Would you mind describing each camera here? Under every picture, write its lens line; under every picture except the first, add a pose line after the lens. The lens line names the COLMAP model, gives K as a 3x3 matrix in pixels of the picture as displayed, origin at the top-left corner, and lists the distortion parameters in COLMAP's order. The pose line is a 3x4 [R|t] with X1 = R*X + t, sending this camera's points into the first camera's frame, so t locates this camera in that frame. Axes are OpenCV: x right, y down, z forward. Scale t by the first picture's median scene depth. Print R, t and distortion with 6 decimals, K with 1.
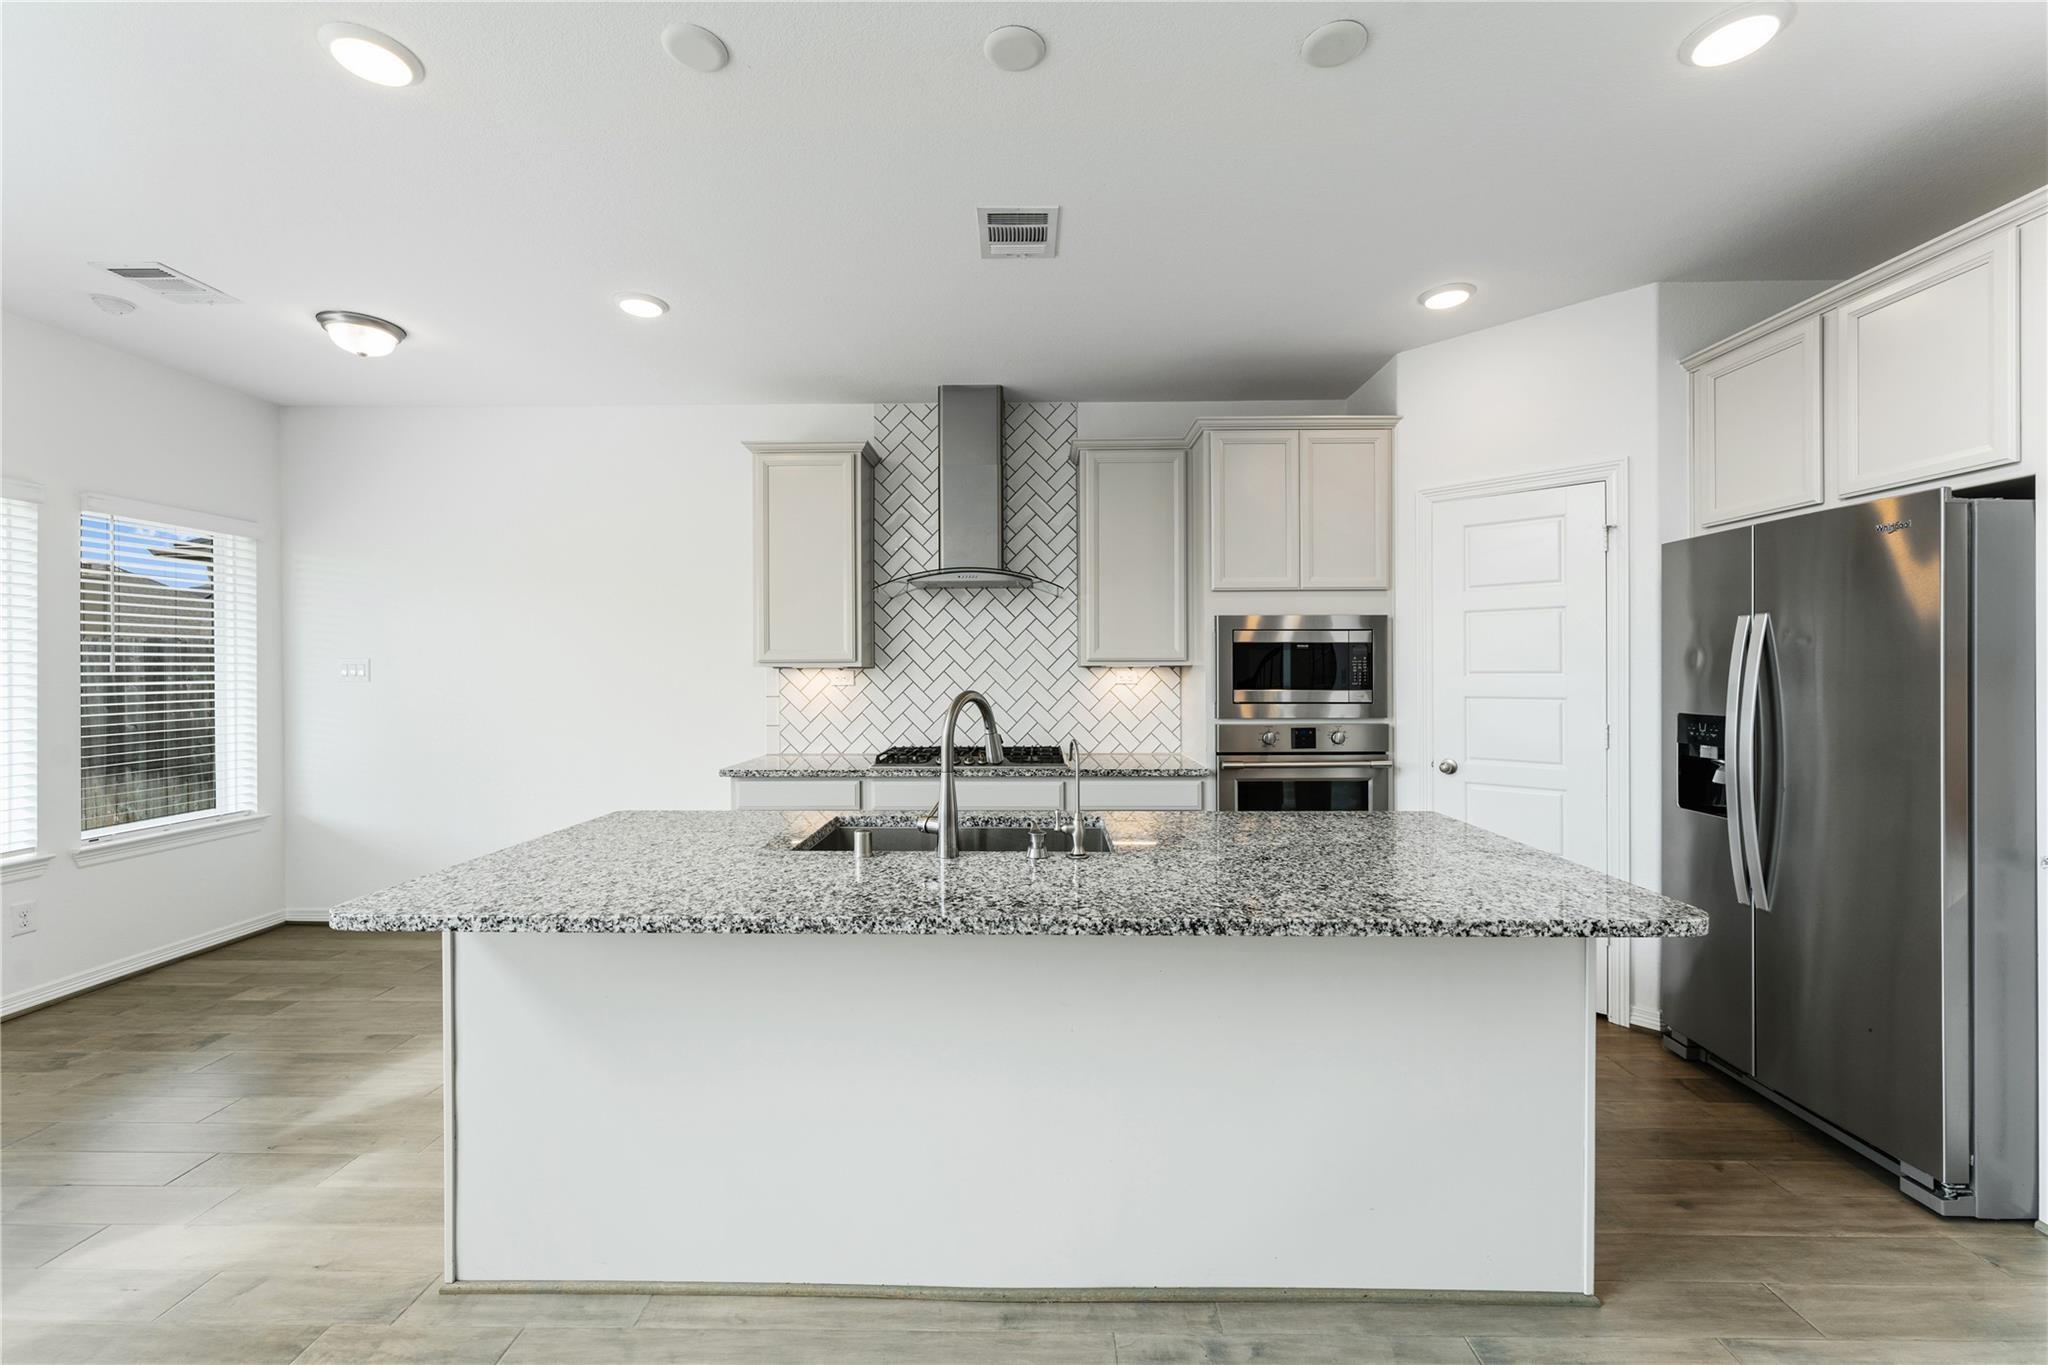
lens RADIAL K [[821.7, 0, 1027.1], [0, 821.7, 671.7], [0, 0, 1]] dist [0.002083, -0.000313]
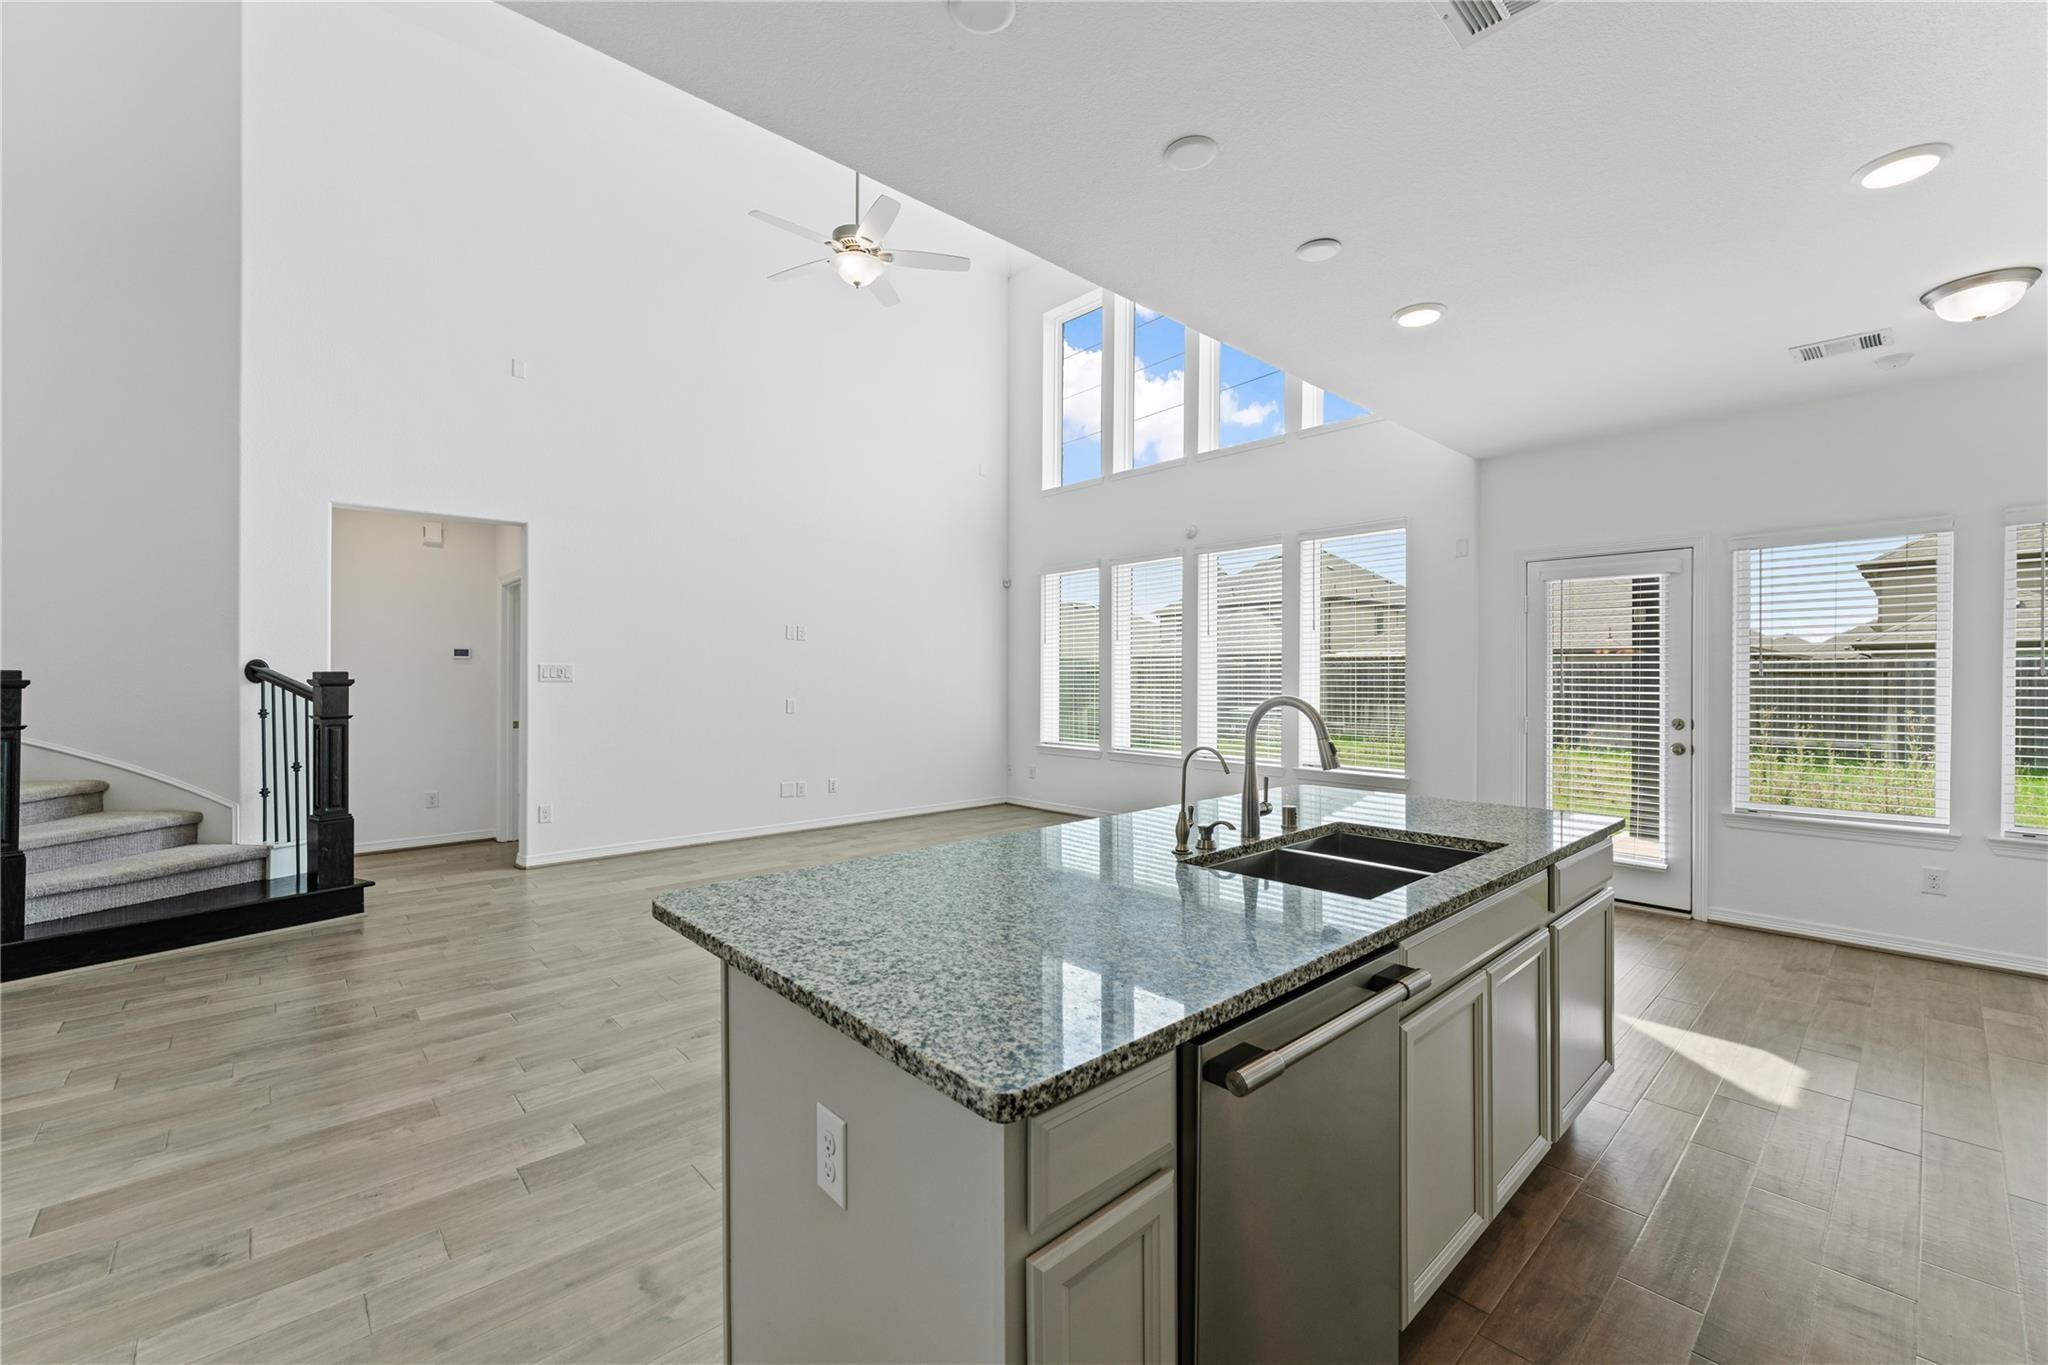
lens RADIAL K [[821.7, 0, 1029.0], [0, 821.7, 682.0], [0, 0, 1]] dist [0.002083, -0.000313]
pose [[-0.720983, 0.006483, -0.692922, 0.495429], [-0.000135, 0.999955, 0.009496, 0.000460], [0.692953, 0.006940, -0.720950, 0.864177]]
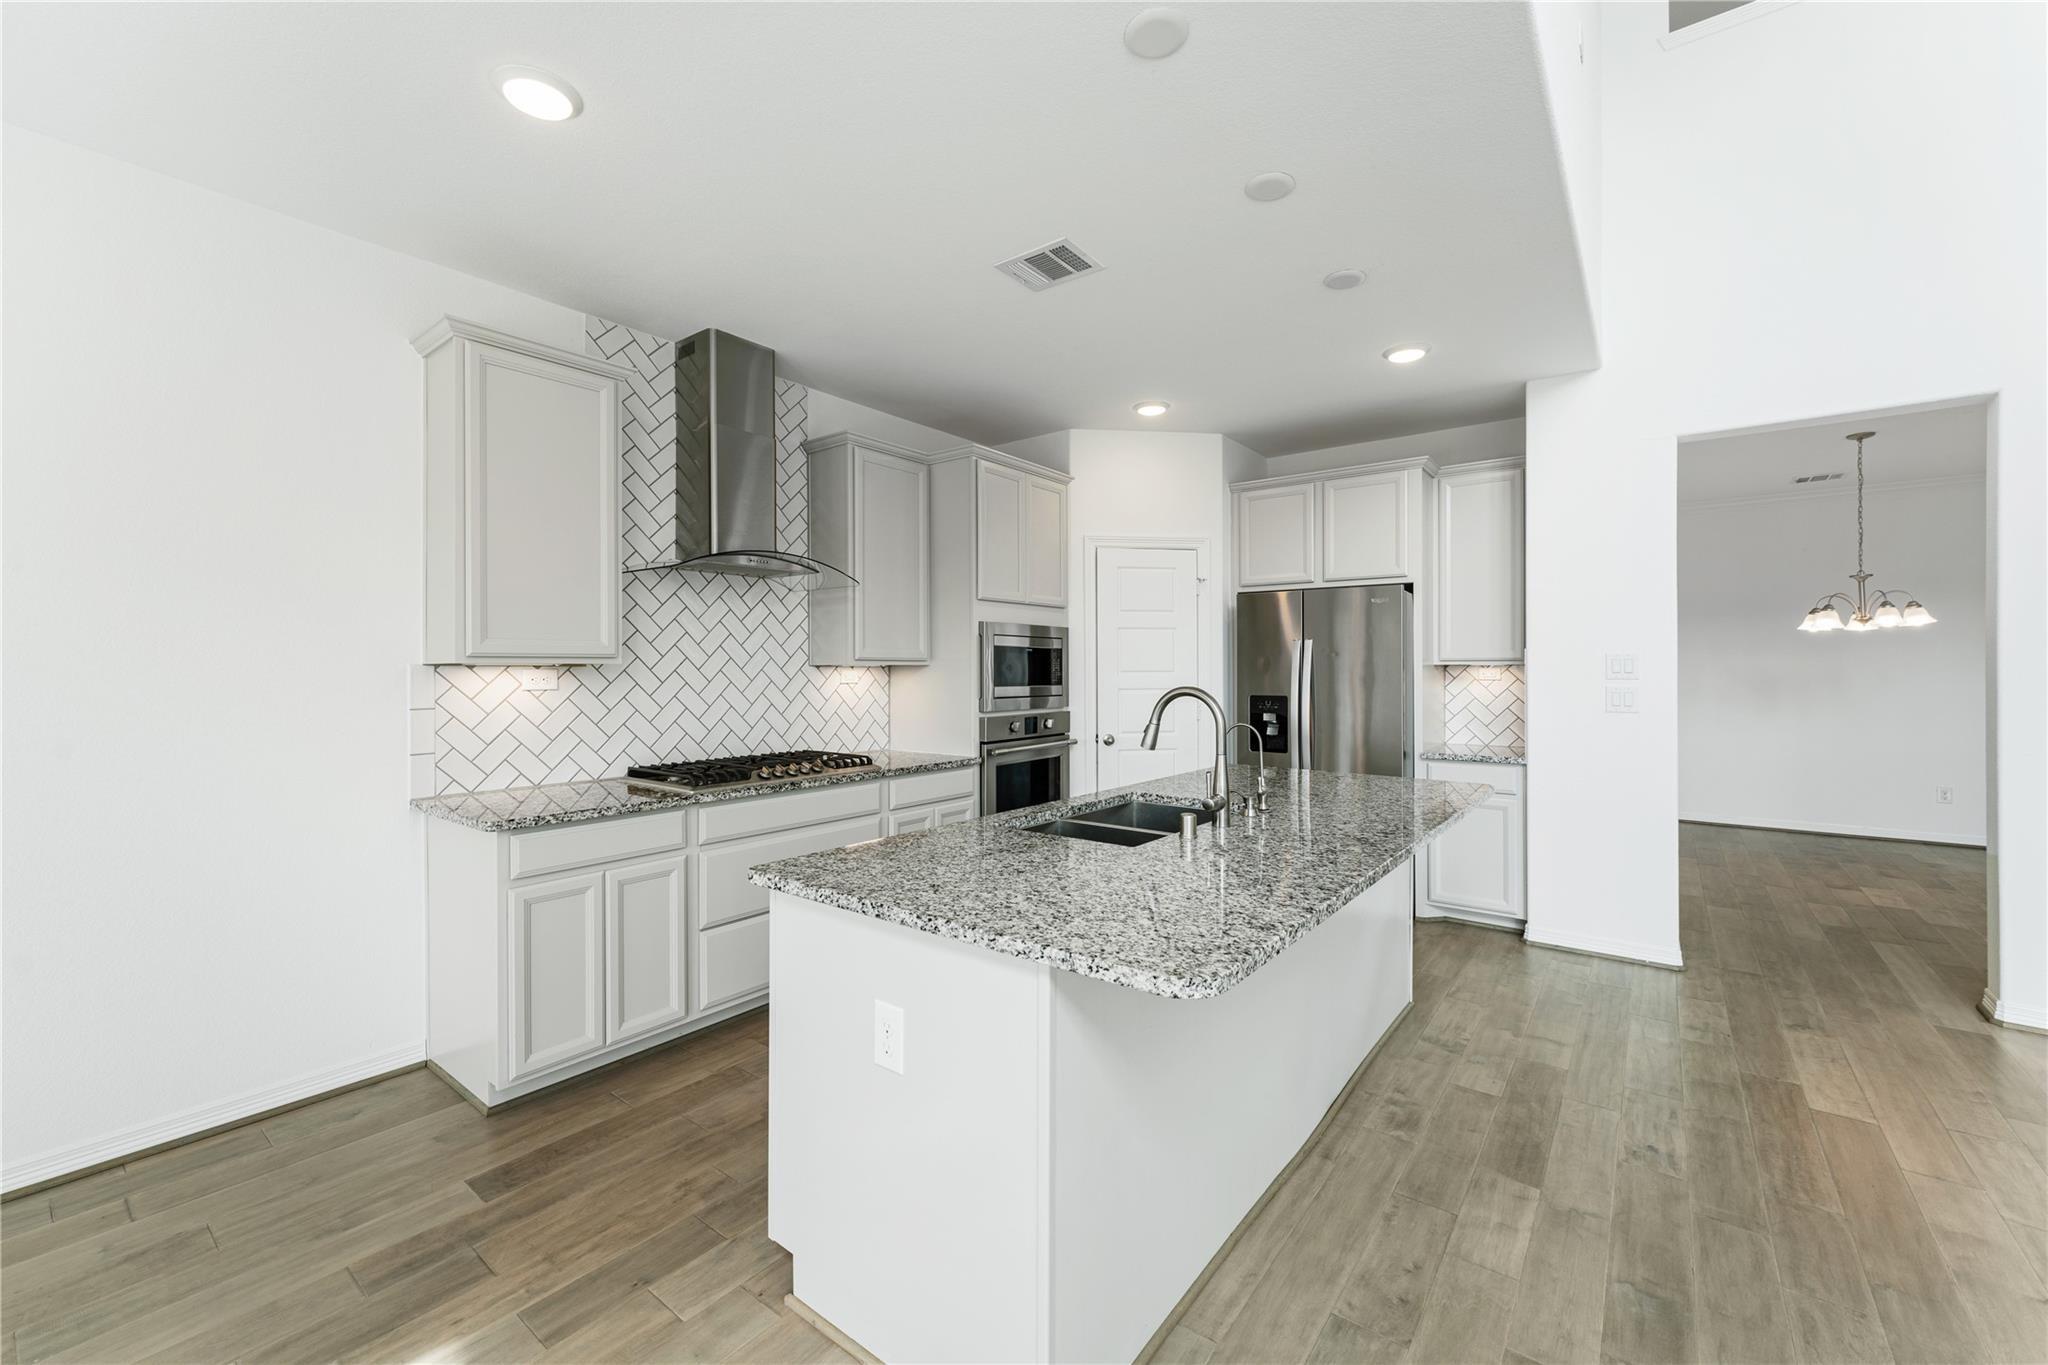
lens RADIAL K [[821.7, 0, 1020.7], [0, 821.7, 665.4], [0, 0, 1]] dist [0.002083, -0.000313]
pose [[0.599916, 0.006291, 0.800038, -0.651457], [-0.000009, 0.999969, -0.007856, 0.001214], [-0.800063, 0.004706, 0.599898, 0.278525]]
